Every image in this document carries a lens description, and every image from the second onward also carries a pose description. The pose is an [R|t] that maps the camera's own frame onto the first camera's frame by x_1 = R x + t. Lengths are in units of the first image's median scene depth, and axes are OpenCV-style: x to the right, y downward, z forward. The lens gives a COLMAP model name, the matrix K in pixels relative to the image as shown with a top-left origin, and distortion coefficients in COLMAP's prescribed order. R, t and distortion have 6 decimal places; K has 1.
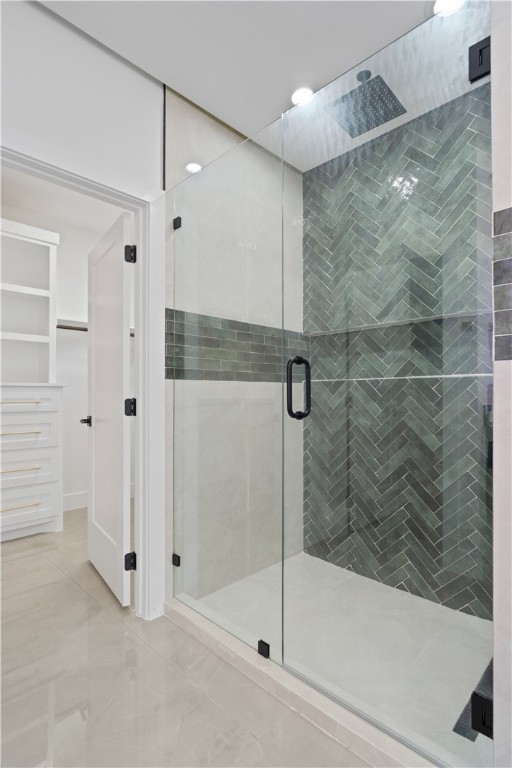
lens RADIAL K [[397.3, 0, 257.0], [0, 397.3, 389.7], [0, 0, 1]] dist [-0.000412, -0.001101]
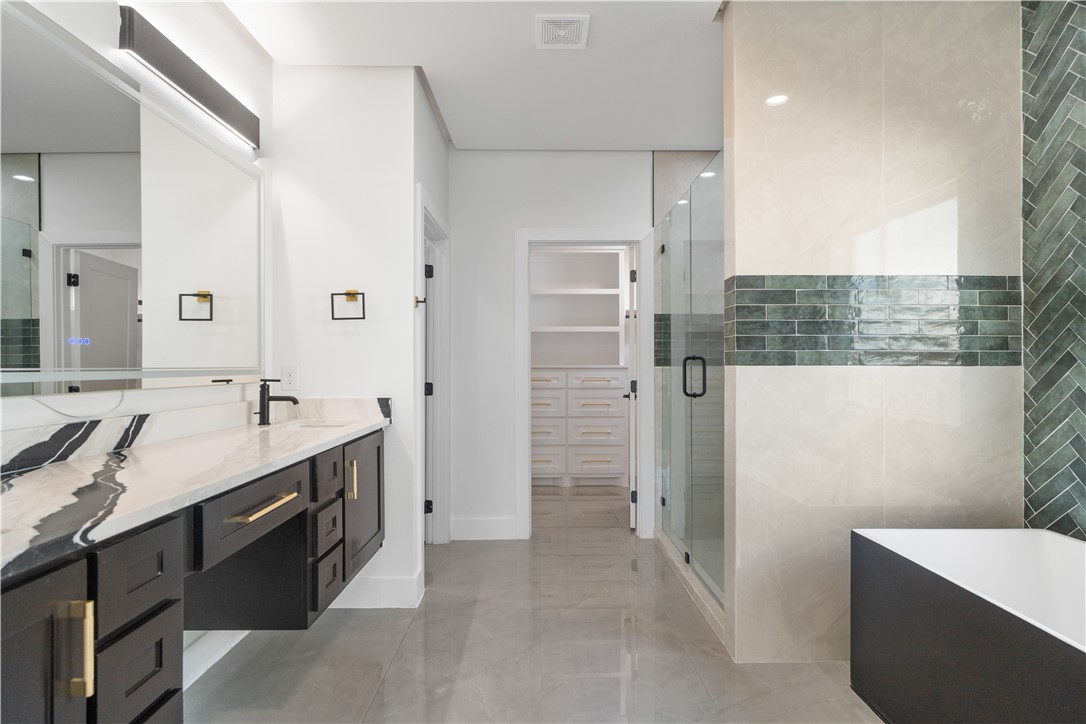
lens RADIAL K [[561.8, 0, 541.3], [0, 561.8, 365.2], [0, 0, 1]] dist [-0.000412, -0.001101]
pose [[0.707212, -0.000743, -0.707002, 0.845191], [0.007239, 0.999955, 0.006191, -0.045740], [0.706965, -0.009497, 0.707185, -0.623252]]
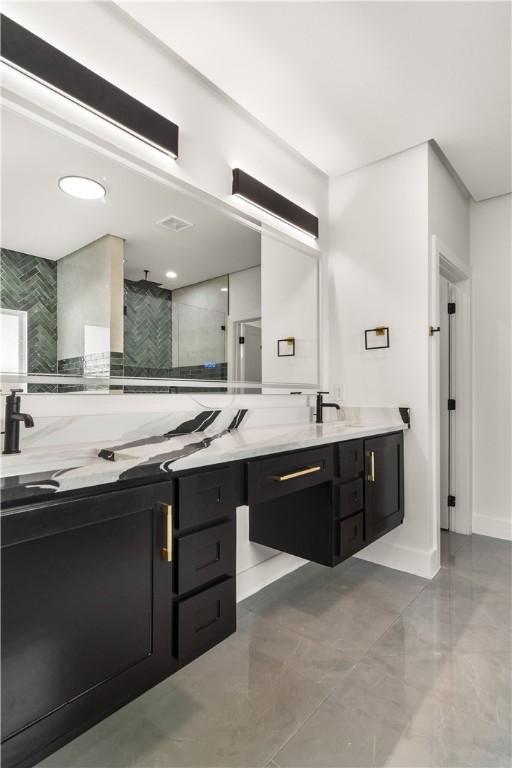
lens RADIAL K [[397.3, 0, 251.8], [0, 397.3, 389.8], [0, 0, 1]] dist [-0.000412, -0.001101]
pose [[0.064830, -0.007742, -0.997866, 0.818575], [0.003478, 0.999966, -0.007533, -0.006632], [0.997890, -0.002982, 0.064855, -0.475607]]
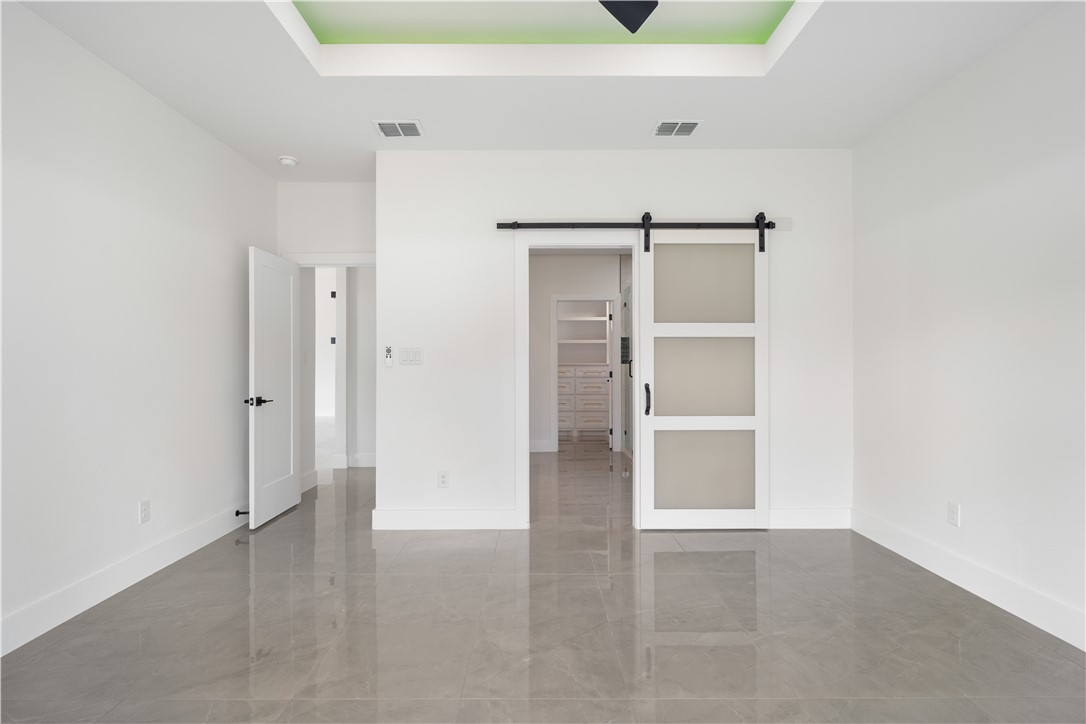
lens RADIAL K [[561.8, 0, 544.2], [0, 561.8, 362.0], [0, 0, 1]] dist [-0.000412, -0.001101]
pose [[0.708591, -0.002733, -0.705614, 2.044999], [0.009662, 0.999936, 0.005830, -0.067780], [0.705554, -0.010949, 0.708572, -2.015052]]
